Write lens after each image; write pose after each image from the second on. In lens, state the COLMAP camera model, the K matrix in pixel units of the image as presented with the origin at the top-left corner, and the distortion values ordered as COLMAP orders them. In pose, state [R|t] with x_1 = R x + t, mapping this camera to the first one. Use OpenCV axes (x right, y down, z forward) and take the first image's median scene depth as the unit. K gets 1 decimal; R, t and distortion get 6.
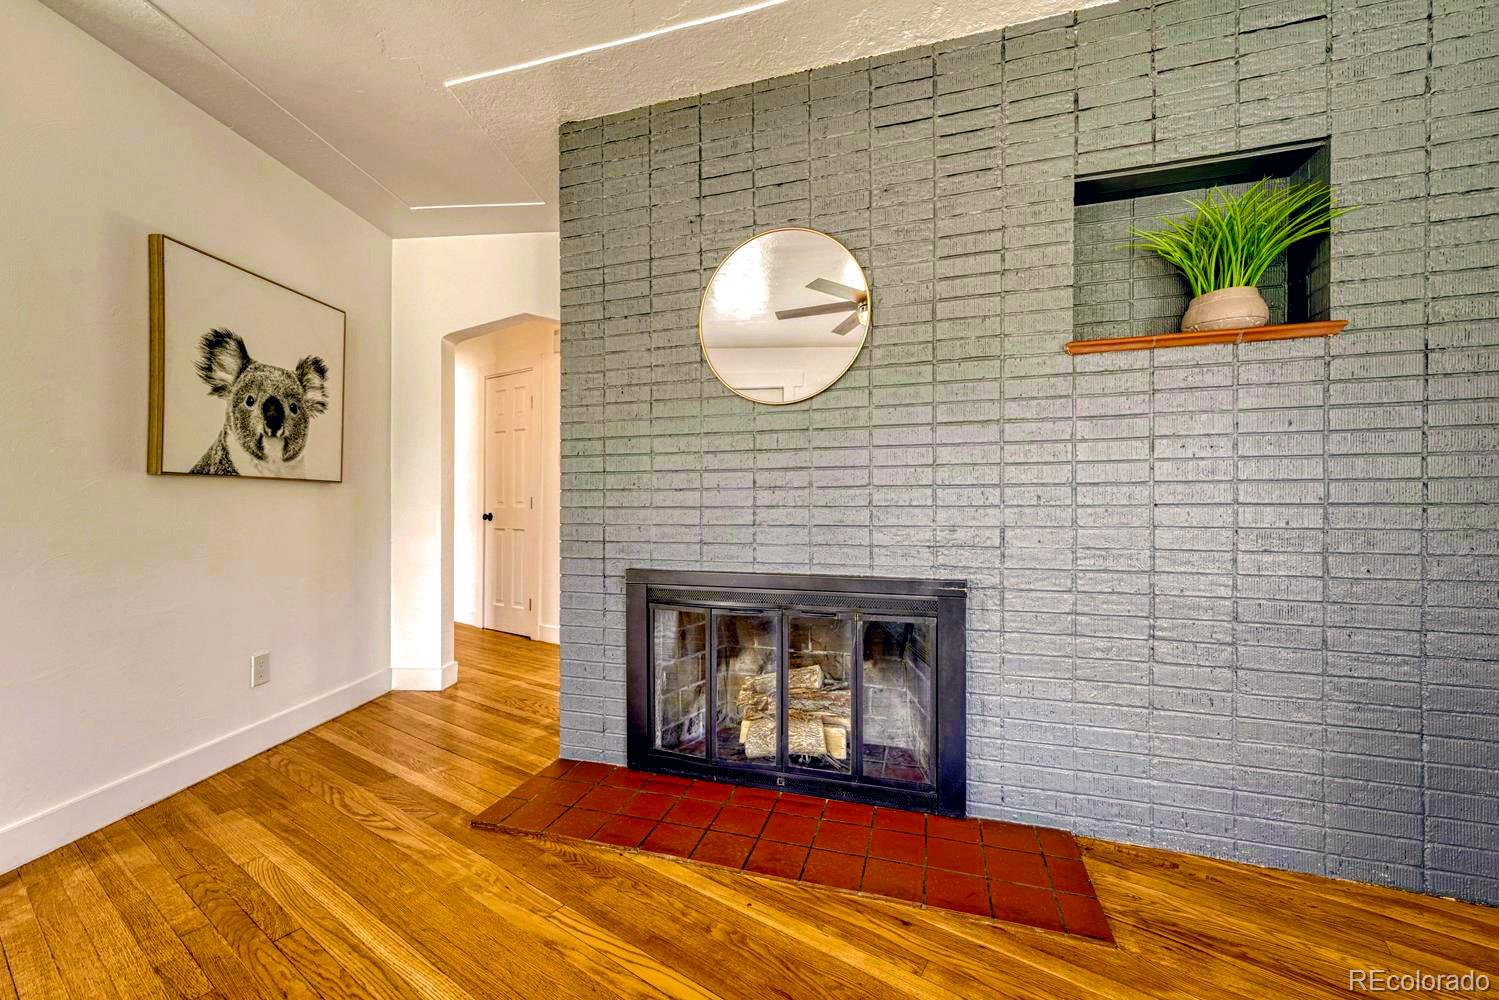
lens RADIAL K [[607.3, 0, 750.3], [0, 607.3, 494.2], [0, 0, 1]] dist [0.013838, 0.000093]
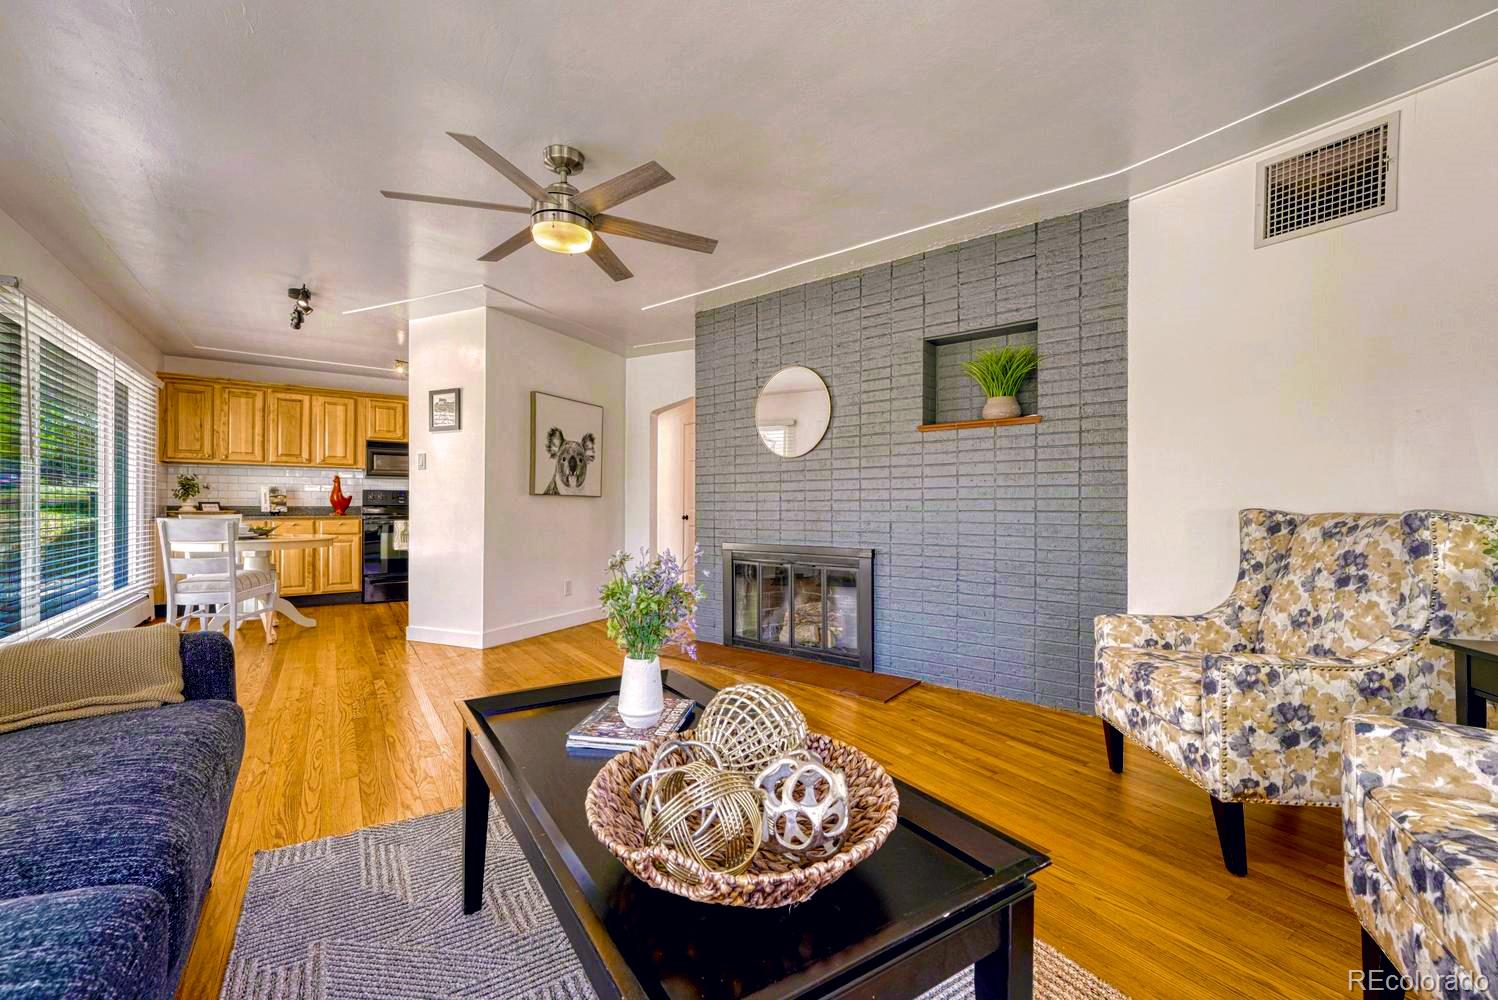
lens RADIAL K [[622.0, 0, 745.9], [0, 622.0, 507.3], [0, 0, 1]] dist [0.000909, 0.000090]
pose [[0.931886, 0.004818, -0.362720, 0.619982], [0.000013, 0.999911, 0.013317, -0.016428], [0.362752, -0.012414, 0.931803, -0.876557]]
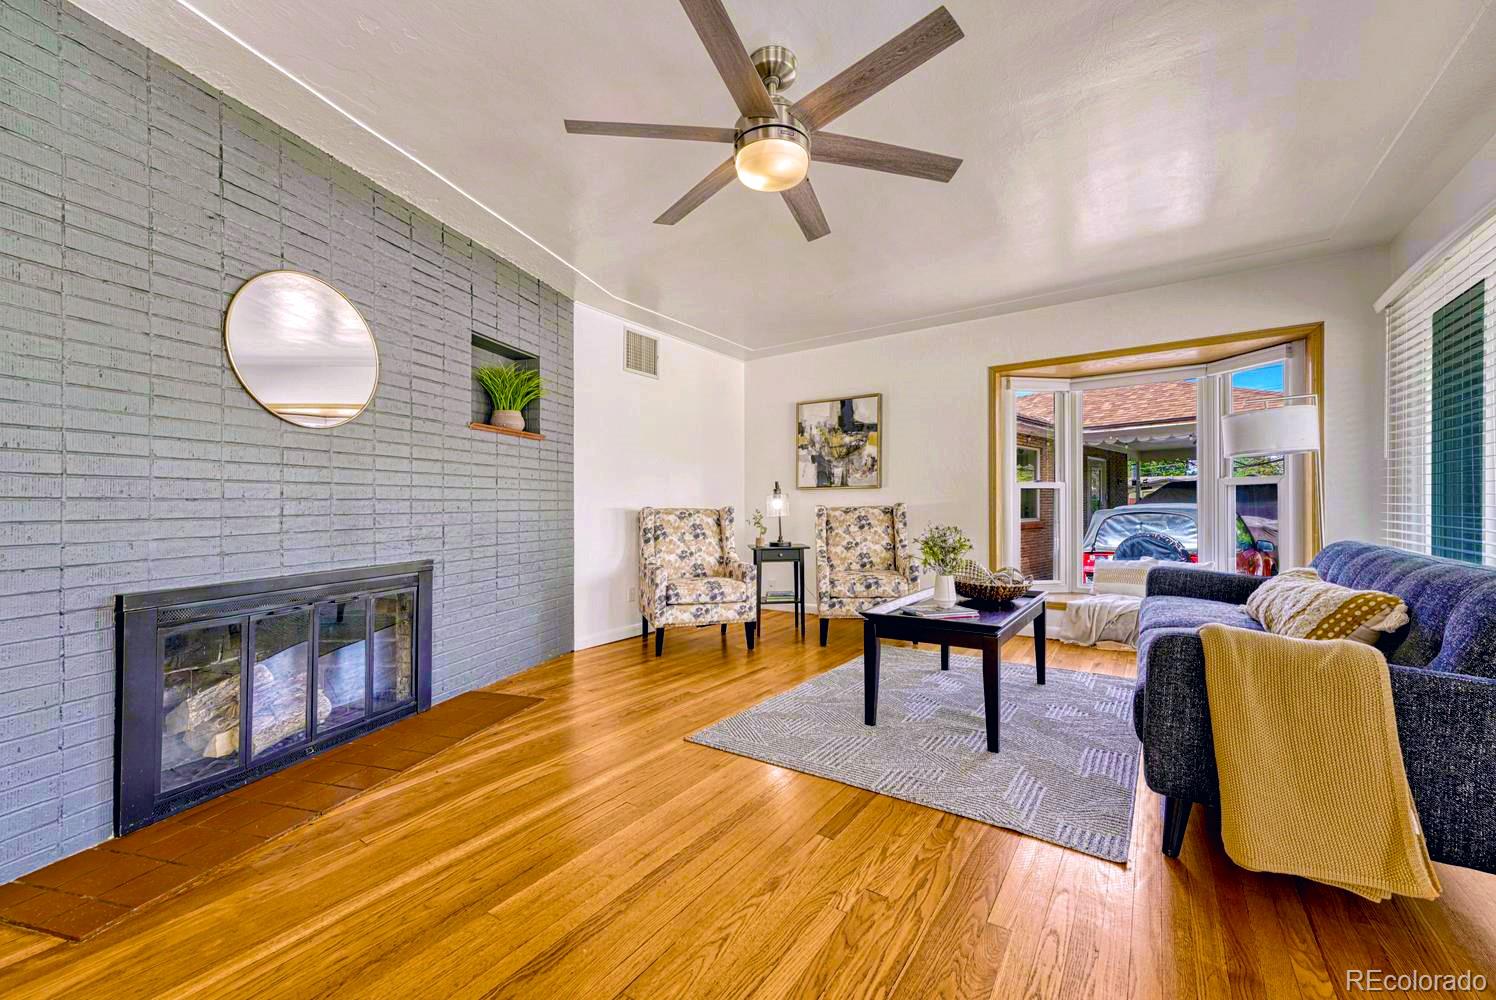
lens RADIAL K [[608.5, 0, 746.4], [0, 608.5, 506.7], [0, 0, 1]] dist [0.018936, 0.000445]
pose [[-0.019449, 0.000530, 0.999811, -1.117382], [-0.005189, 0.999986, -0.000631, 0.000260], [-0.999797, -0.005201, -0.019446, 0.183931]]
